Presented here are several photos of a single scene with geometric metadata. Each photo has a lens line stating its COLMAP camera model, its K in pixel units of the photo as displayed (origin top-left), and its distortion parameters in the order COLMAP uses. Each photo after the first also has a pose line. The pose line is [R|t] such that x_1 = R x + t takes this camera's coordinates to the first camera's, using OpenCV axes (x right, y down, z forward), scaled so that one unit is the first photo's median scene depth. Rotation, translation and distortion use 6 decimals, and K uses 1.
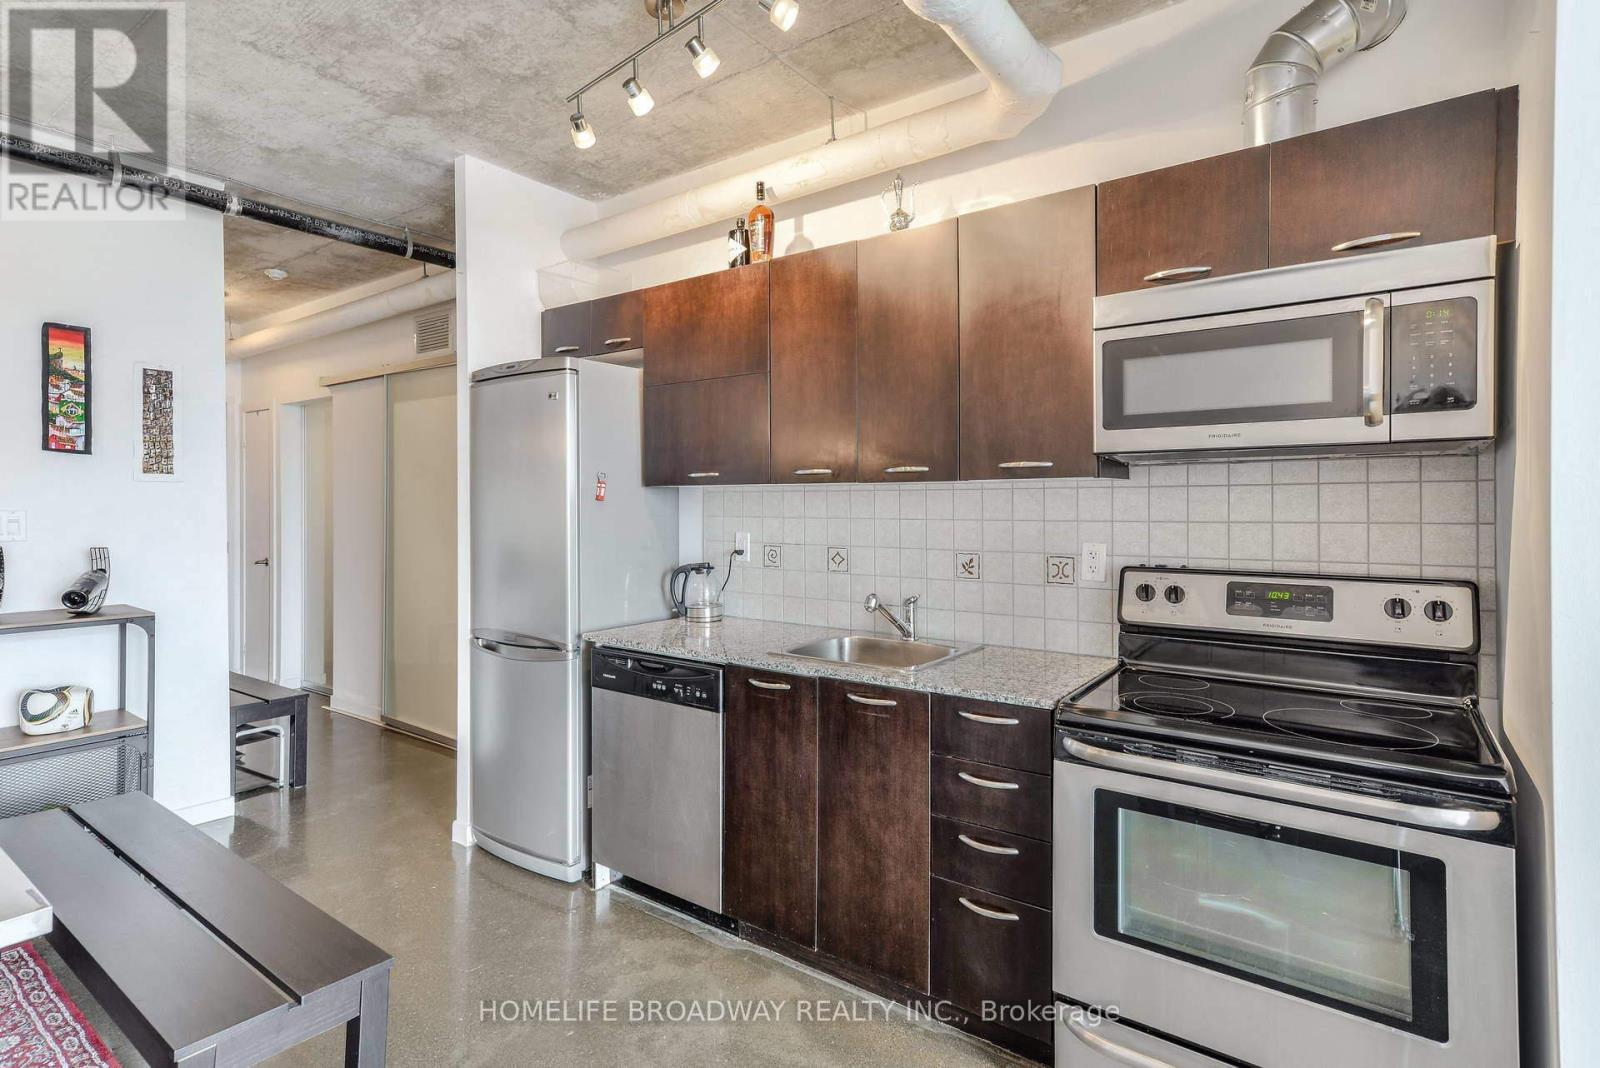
lens RADIAL K [[814.6, 0, 785.3], [0, 814.6, 504.2], [0, 0, 1]] dist [0.021057, -0.000365]
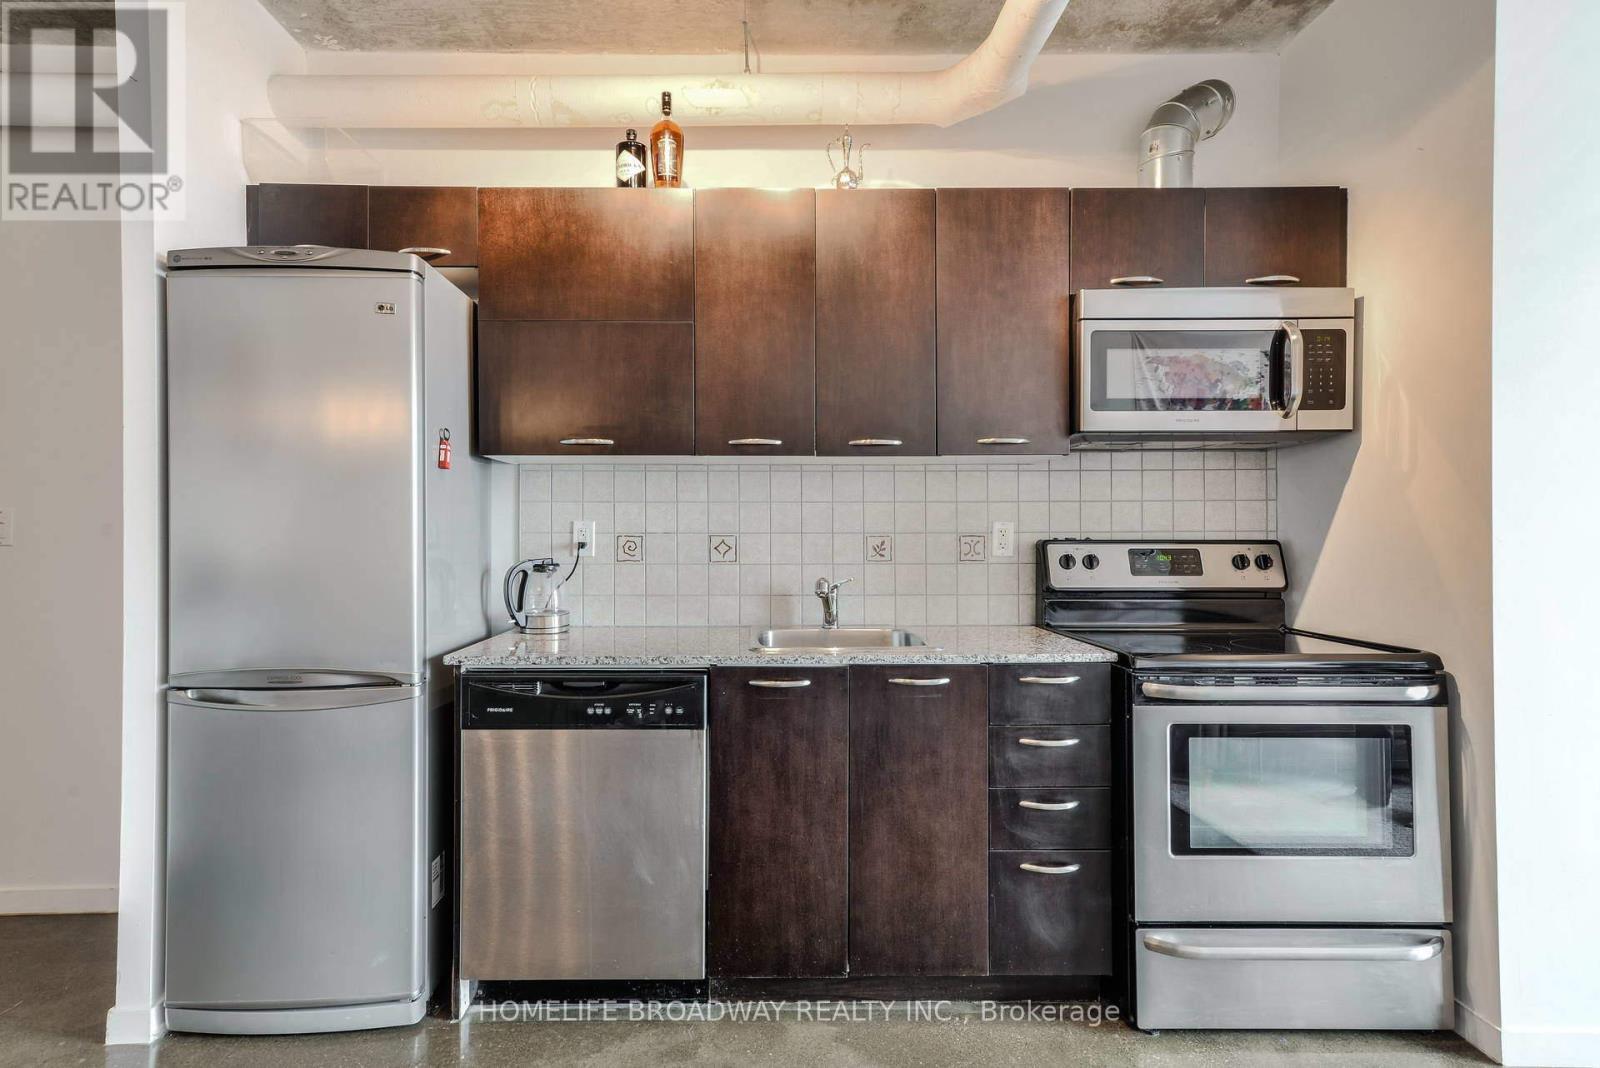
lens RADIAL K [[814.6, 0, 799.1], [0, 814.6, 527.0], [0, 0, 1]] dist [0.021057, -0.000365]
pose [[0.795848, 0.003918, 0.605484, -0.460309], [0.001118, 0.999968, -0.007941, 0.058312], [-0.605496, 0.006996, 0.795818, 0.278957]]
